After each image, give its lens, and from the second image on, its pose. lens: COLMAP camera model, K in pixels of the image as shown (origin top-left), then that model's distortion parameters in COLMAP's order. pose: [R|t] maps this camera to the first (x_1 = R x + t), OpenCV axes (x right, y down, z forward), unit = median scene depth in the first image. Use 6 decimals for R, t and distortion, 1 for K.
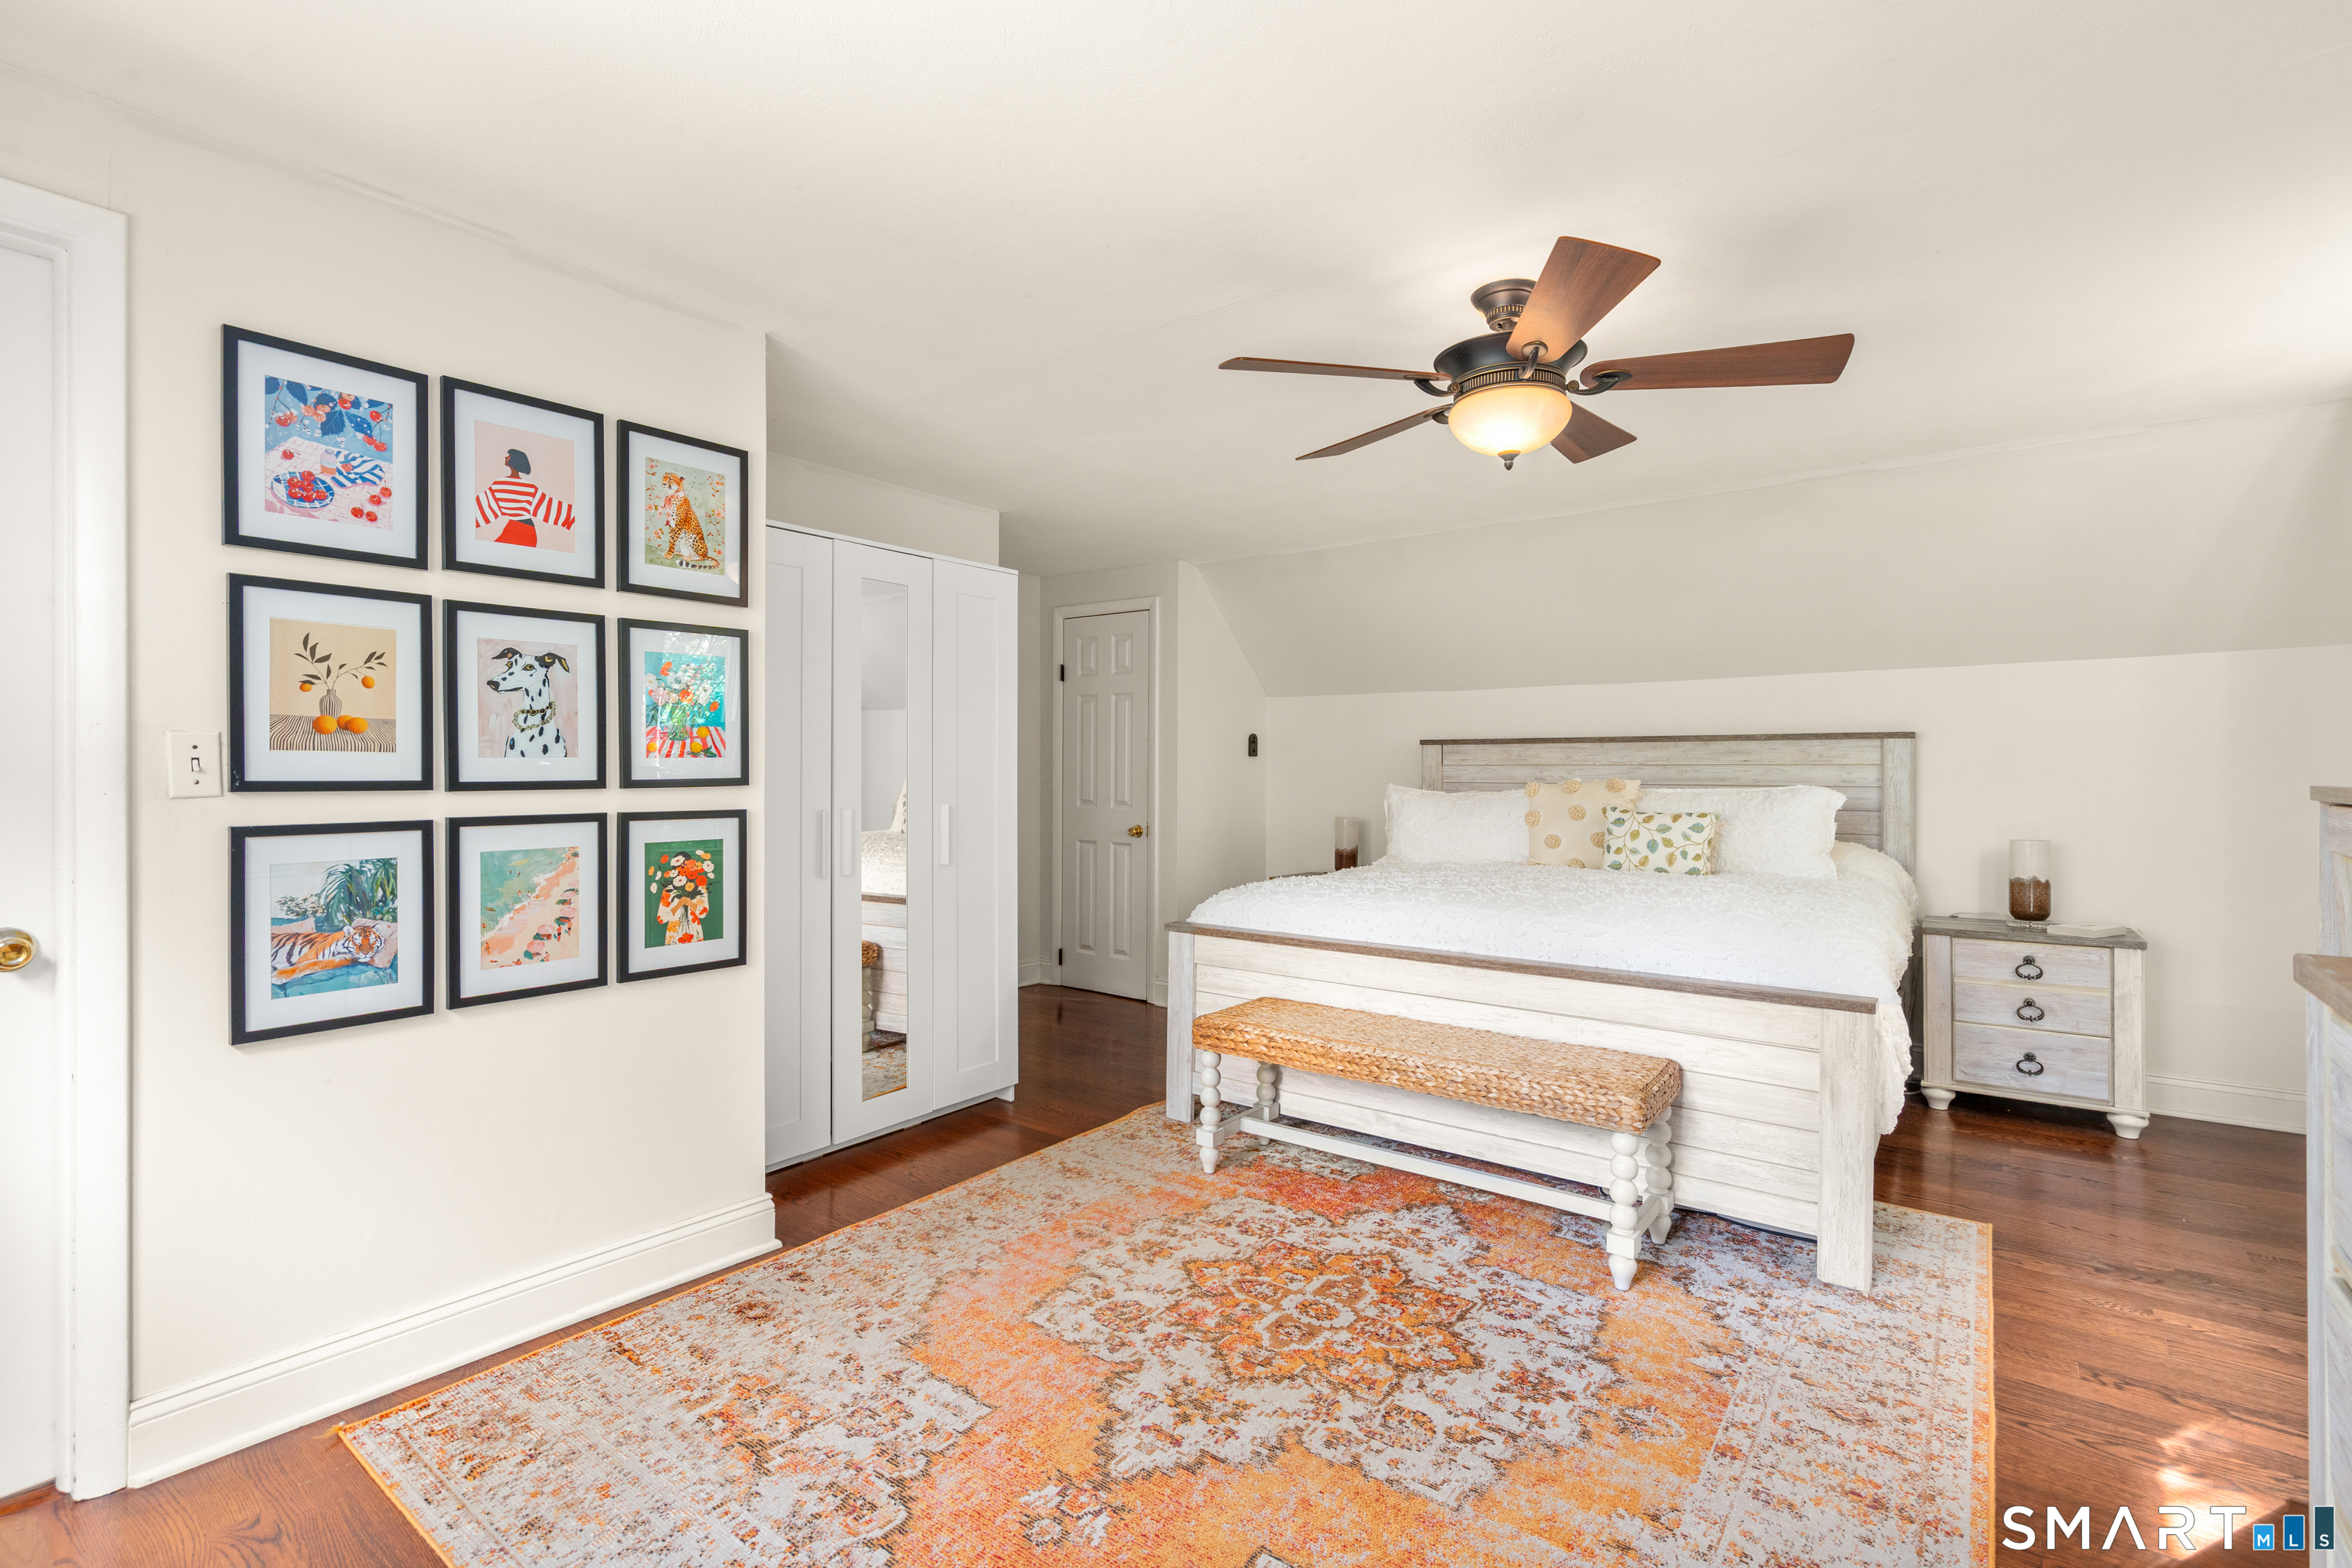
lens RADIAL K [[1095.4, 0, 1173.1], [0, 1095.4, 754.2], [0, 0, 1]] dist [0.000636, 0.000712]
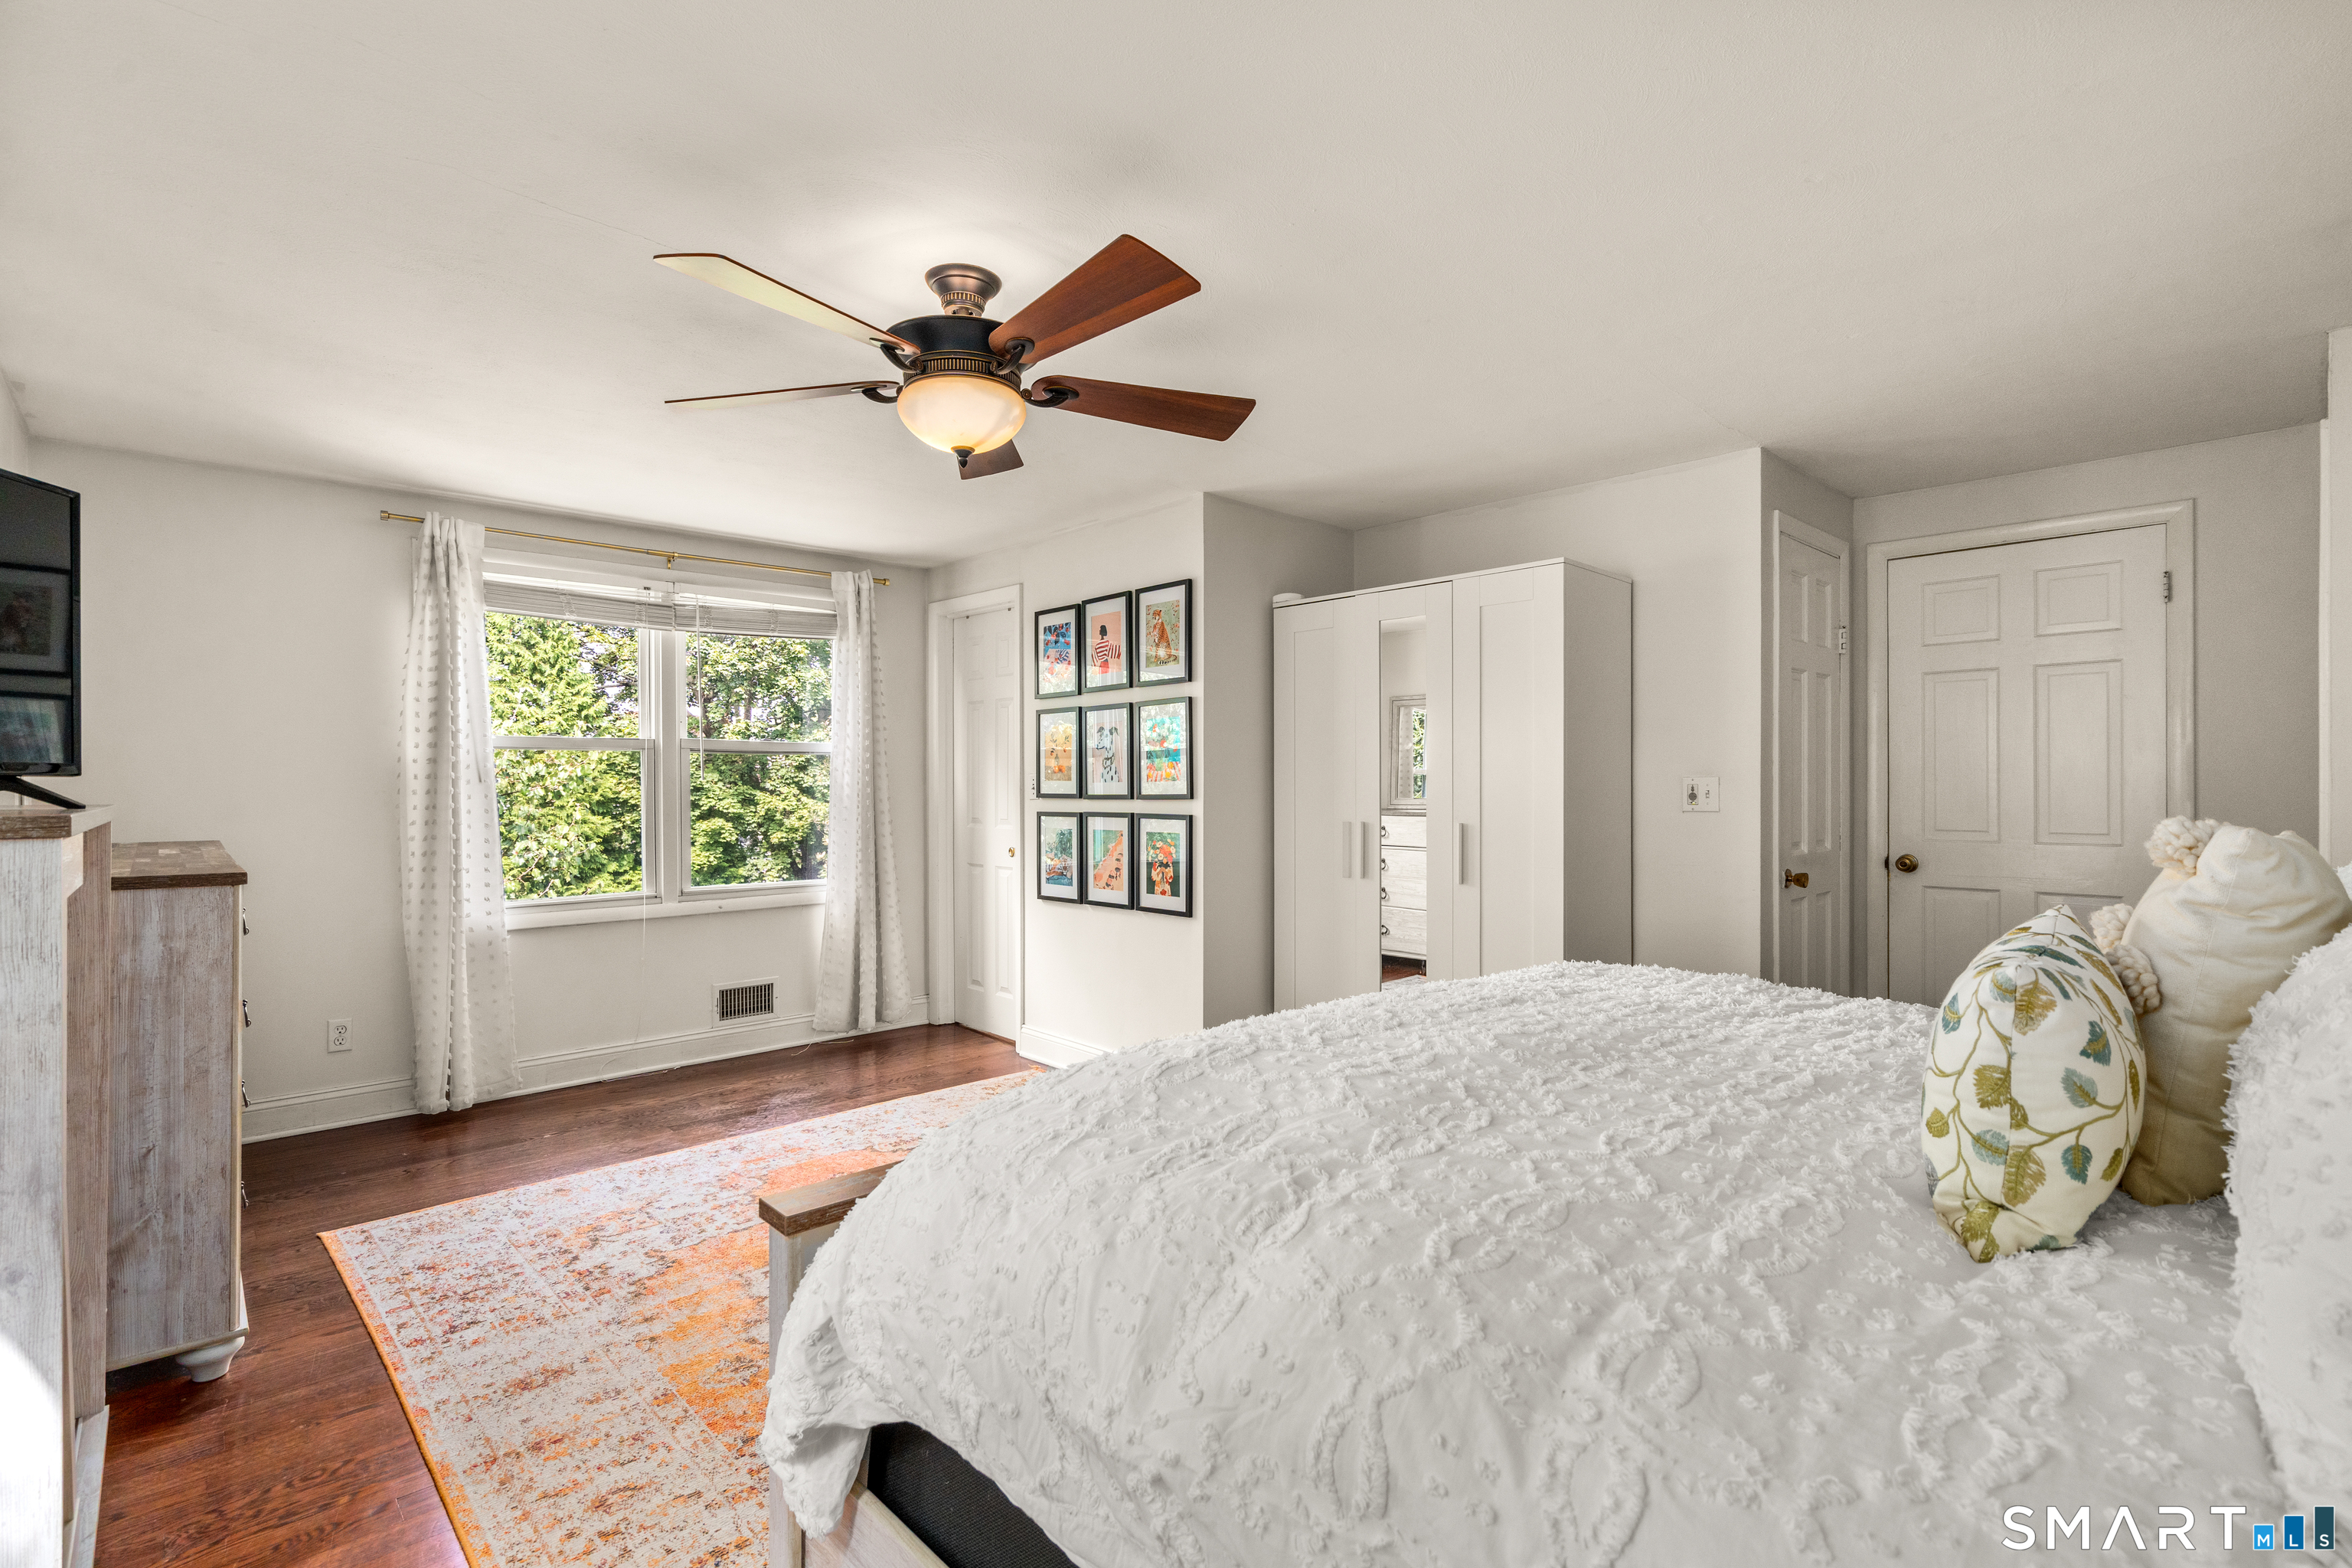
lens RADIAL K [[1076.4, 0, 1173.5], [0, 1076.4, 795.6], [0, 0, 1]] dist [-0.001846, 0.000172]
pose [[-0.169200, 0.006781, -0.985558, 1.410901], [0.015551, 0.999870, 0.004210, 0.021836], [0.985459, -0.014614, -0.169284, 1.608939]]
